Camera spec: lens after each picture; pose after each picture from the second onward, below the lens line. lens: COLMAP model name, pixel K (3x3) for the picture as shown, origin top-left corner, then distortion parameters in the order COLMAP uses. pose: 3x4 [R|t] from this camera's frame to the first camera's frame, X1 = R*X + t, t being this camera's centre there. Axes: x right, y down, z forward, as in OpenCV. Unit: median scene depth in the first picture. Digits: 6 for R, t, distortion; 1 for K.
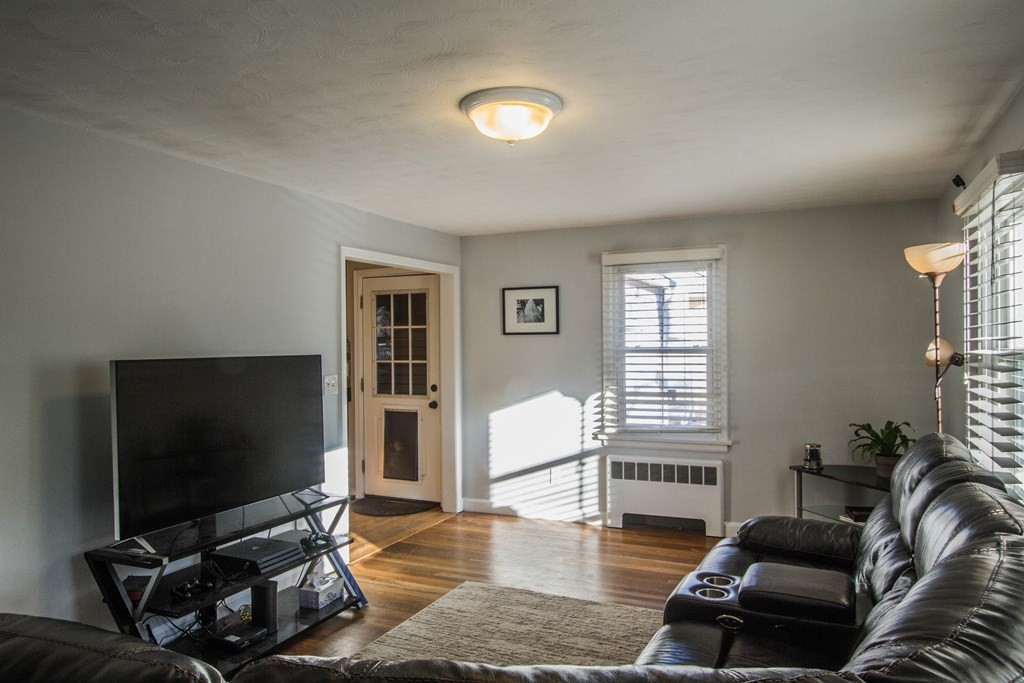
lens RADIAL K [[685.2, 0, 515.2], [0, 685.2, 344.3], [0, 0, 1]] dist [-0.023964, 0.030731]
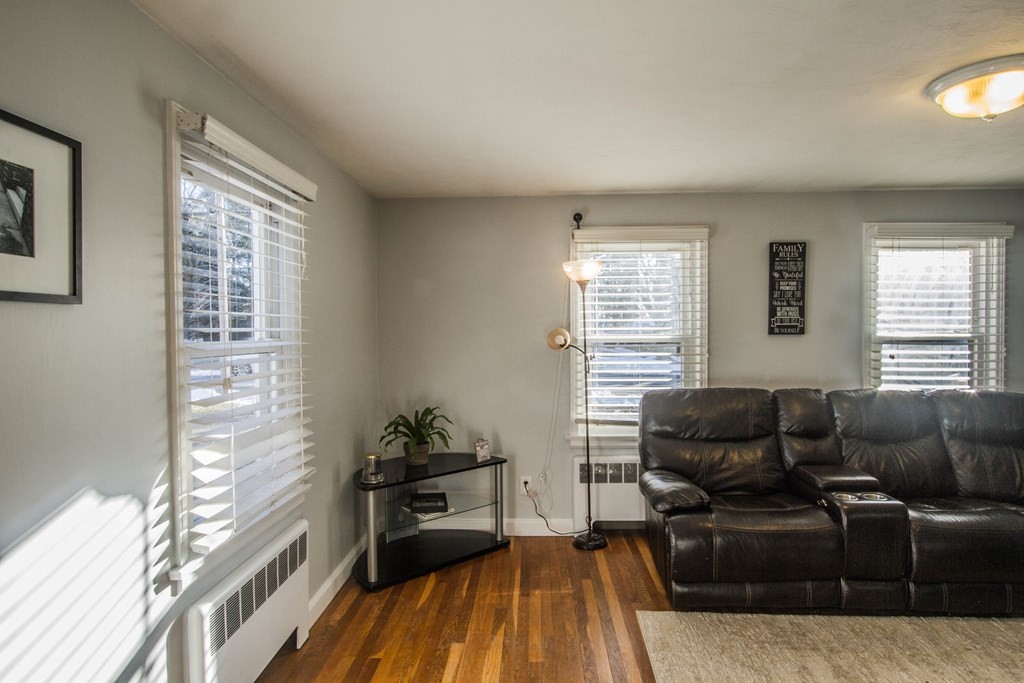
lens RADIAL K [[588.7, 0, 512.0], [0, 588.7, 341.5], [0, 0, 1]] dist [-0.017629, 0.000267]
pose [[-0.366380, -0.005846, 0.930447, -0.251574], [0.010706, 0.999888, 0.010498, 0.001688], [-0.930404, 0.013808, -0.366276, 0.936767]]
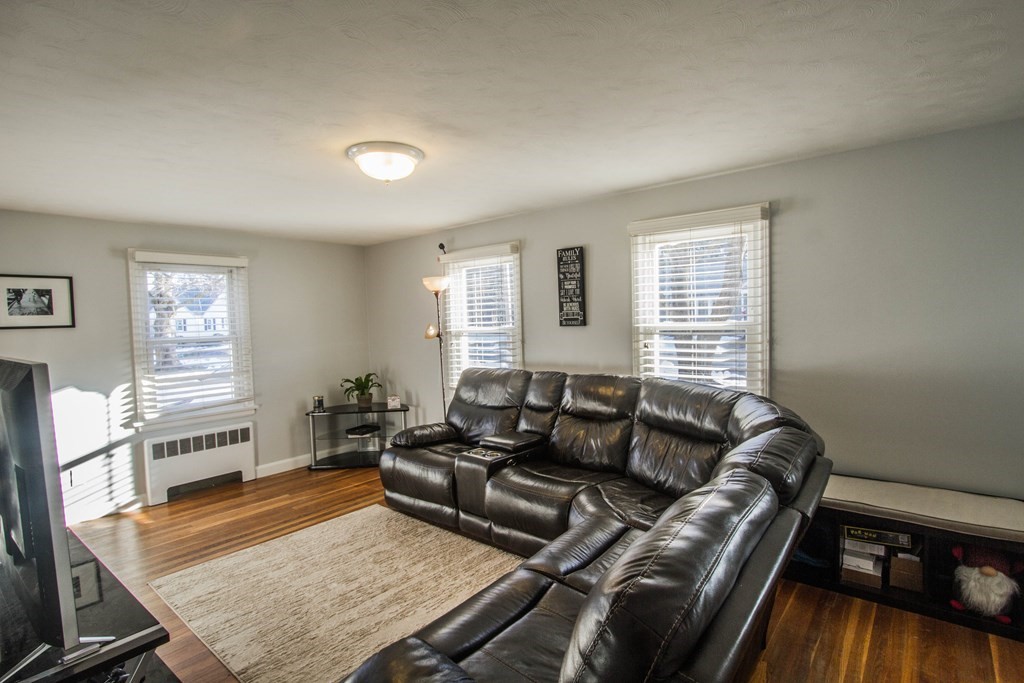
lens RADIAL K [[515.1, 0, 487.6], [0, 515.1, 341.9], [0, 0, 1]] dist [-0.003182, -0.000428]
pose [[0.296145, -0.038247, 0.954377, -0.459593], [0.030329, 0.999071, 0.030628, 0.000633], [-0.954661, 0.019875, 0.297030, 0.245228]]
